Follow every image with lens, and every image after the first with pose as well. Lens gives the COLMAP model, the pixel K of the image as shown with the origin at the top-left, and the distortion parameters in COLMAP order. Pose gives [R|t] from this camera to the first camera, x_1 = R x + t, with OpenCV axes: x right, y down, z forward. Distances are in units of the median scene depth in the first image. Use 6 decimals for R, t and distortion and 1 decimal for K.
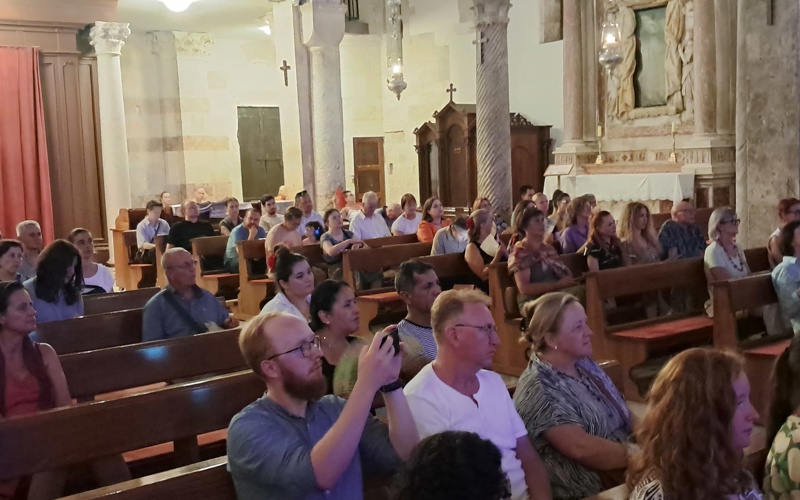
lens RADIAL K [[965.7, 0, 403.0], [0, 965.7, 265.9], [0, 0, 1]] dist [0.228774, -0.744536]
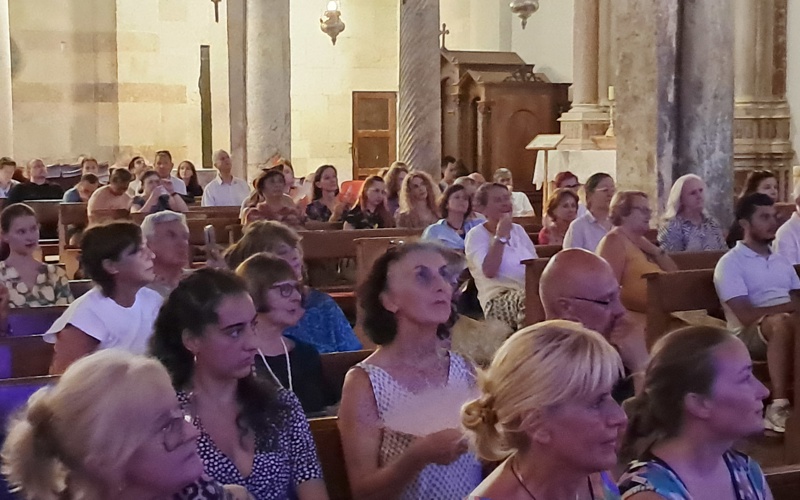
lens RADIAL K [[1653.4, 0, 400.0], [0, 1653.4, 250.0], [0, 0, 1]] dist [0.082229, 0.358353]
pose [[0.984072, 0.047683, -0.171253, 0.265241], [-0.053919, 0.998034, -0.031945, 0.032106], [0.169394, 0.040670, 0.984709, -0.278898]]
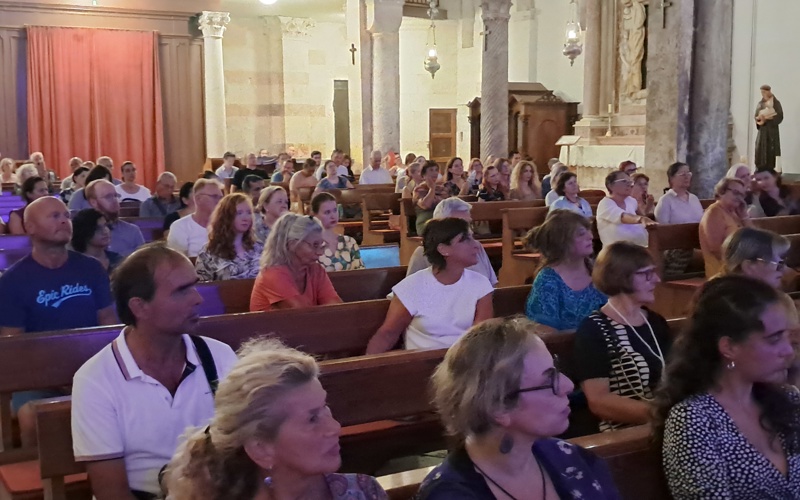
lens RADIAL K [[965.7, 0, 403.0], [0, 965.7, 265.9], [0, 0, 1]] dist [0.228774, -0.744536]
pose [[0.982818, 0.056270, -0.175789, 0.174248], [-0.051199, 0.998135, 0.033250, 0.024391], [0.177332, -0.023679, 0.983866, -0.203450]]
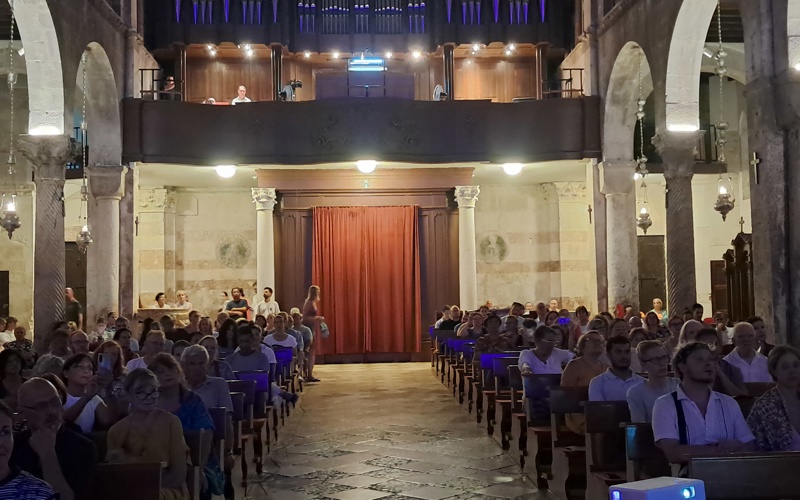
lens RADIAL K [[965.7, 0, 403.0], [0, 965.7, 265.9], [0, 0, 1]] dist [0.228774, -0.744536]
pose [[0.789963, 0.007038, -0.613114, 0.489797], [-0.077913, 0.992981, -0.088988, 0.007262], [0.608184, 0.118066, 0.784967, -0.172072]]
